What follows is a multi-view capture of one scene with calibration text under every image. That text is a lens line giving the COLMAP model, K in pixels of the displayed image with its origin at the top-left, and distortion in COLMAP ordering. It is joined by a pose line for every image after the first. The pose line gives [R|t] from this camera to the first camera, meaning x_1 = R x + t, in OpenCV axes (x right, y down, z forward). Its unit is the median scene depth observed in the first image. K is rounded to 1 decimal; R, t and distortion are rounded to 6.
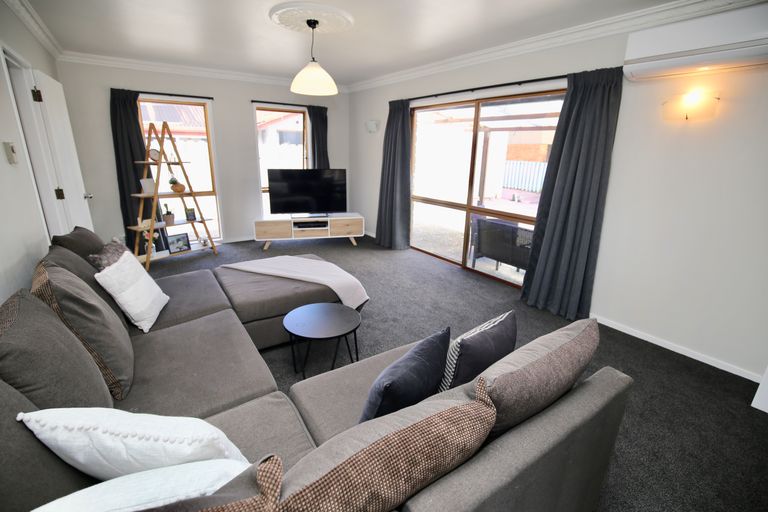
lens RADIAL K [[352.2, 0, 382.3], [0, 352.2, 258.4], [0, 0, 1]] dist [-0.021186, -0.000534]
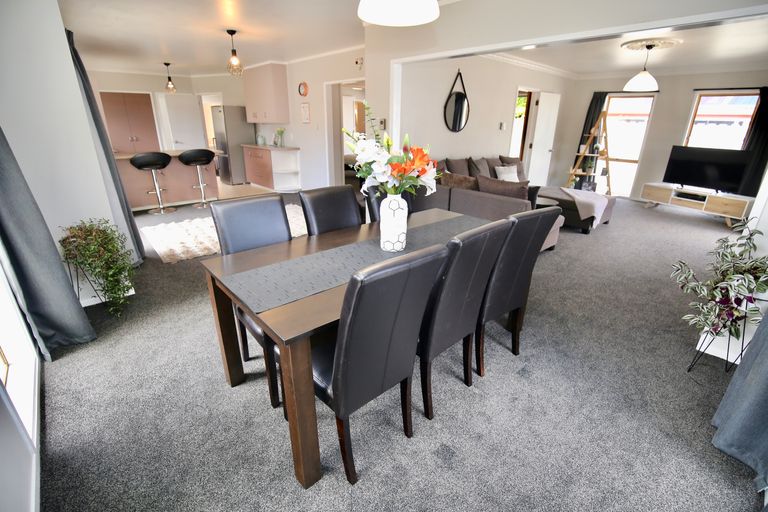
lens RADIAL K [[352.2, 0, 384.7], [0, 352.2, 256.2], [0, 0, 1]] dist [-0.021186, -0.000534]
pose [[0.145651, 0.338407, -0.929659, 0.773801], [-0.303493, 0.909657, 0.283577, 0.063570], [0.941636, 0.240842, 0.235196, -0.154125]]
